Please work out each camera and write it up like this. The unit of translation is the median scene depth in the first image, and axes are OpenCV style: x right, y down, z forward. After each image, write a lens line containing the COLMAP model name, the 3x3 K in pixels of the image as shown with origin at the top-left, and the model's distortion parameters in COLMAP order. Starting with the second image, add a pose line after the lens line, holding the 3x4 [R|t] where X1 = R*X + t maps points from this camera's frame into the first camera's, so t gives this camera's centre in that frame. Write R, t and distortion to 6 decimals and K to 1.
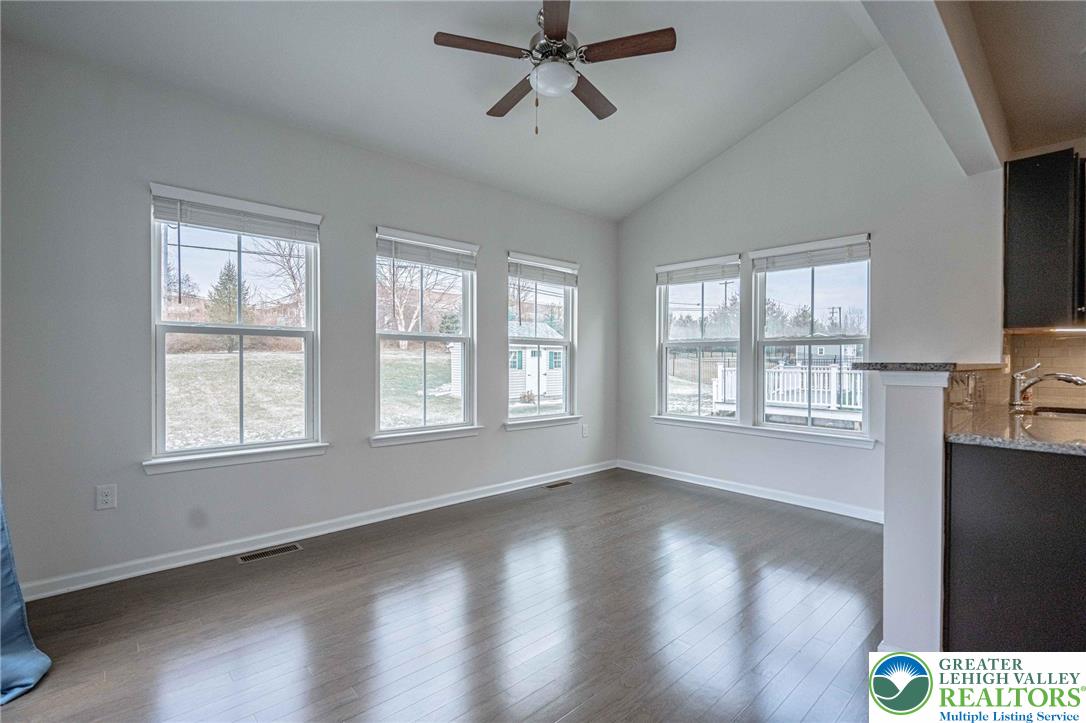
lens RADIAL K [[498.1, 0, 539.4], [0, 498.1, 361.6], [0, 0, 1]] dist [0.004126, 0.000004]
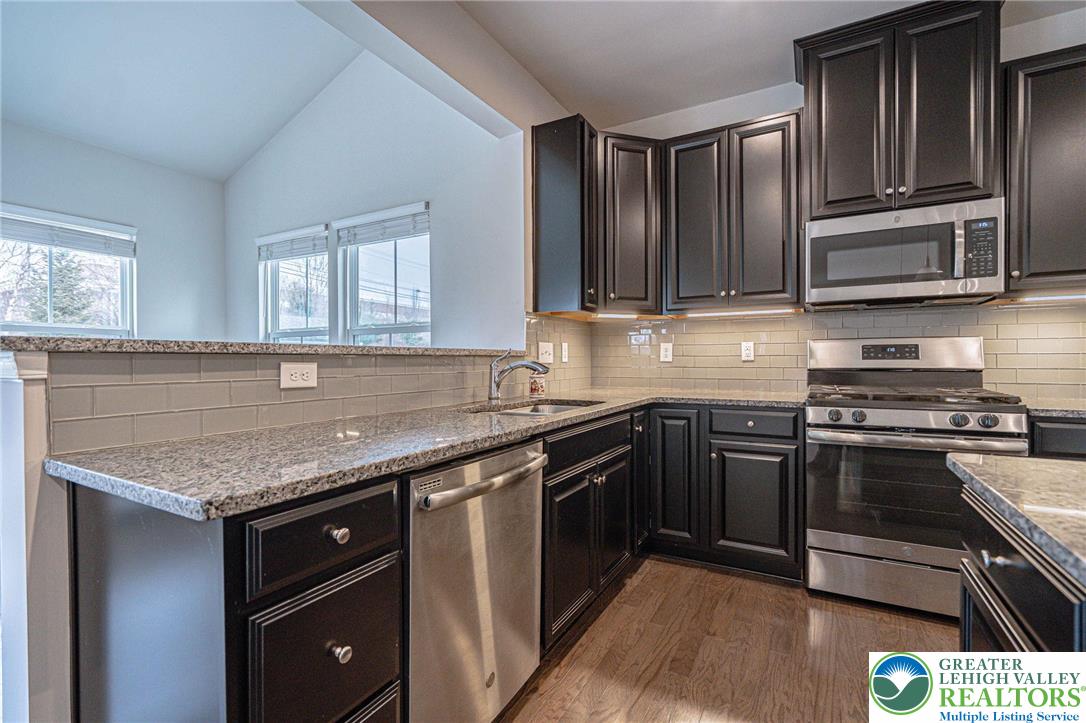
lens RADIAL K [[498.1, 0, 534.4], [0, 498.1, 362.4], [0, 0, 1]] dist [0.004126, 0.000004]
pose [[0.955644, -0.011018, 0.294318, 0.769483], [0.010117, 0.999938, 0.004582, 0.022022], [-0.294350, -0.001401, 0.955697, 0.171633]]
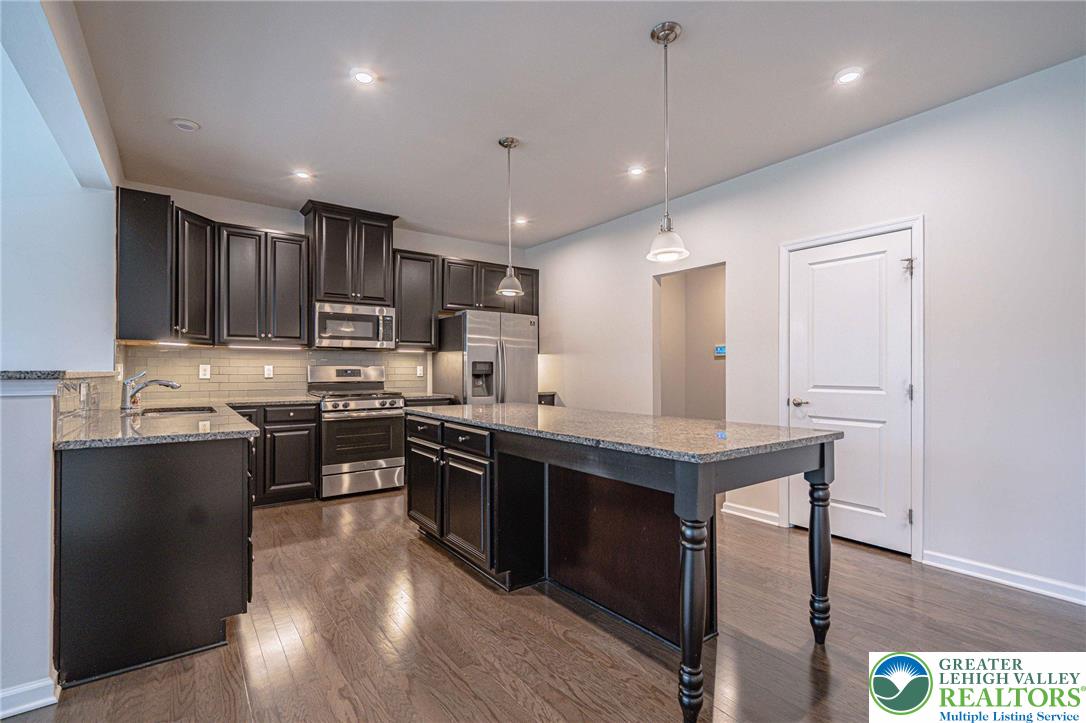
lens RADIAL K [[498.1, 0, 539.4], [0, 498.1, 368.5], [0, 0, 1]] dist [0.004126, 0.000004]
pose [[0.127816, 0.000308, 0.991798, -0.034013], [0.003834, 0.999992, -0.000804, 0.001244], [-0.991790, 0.003906, 0.127814, -0.055039]]
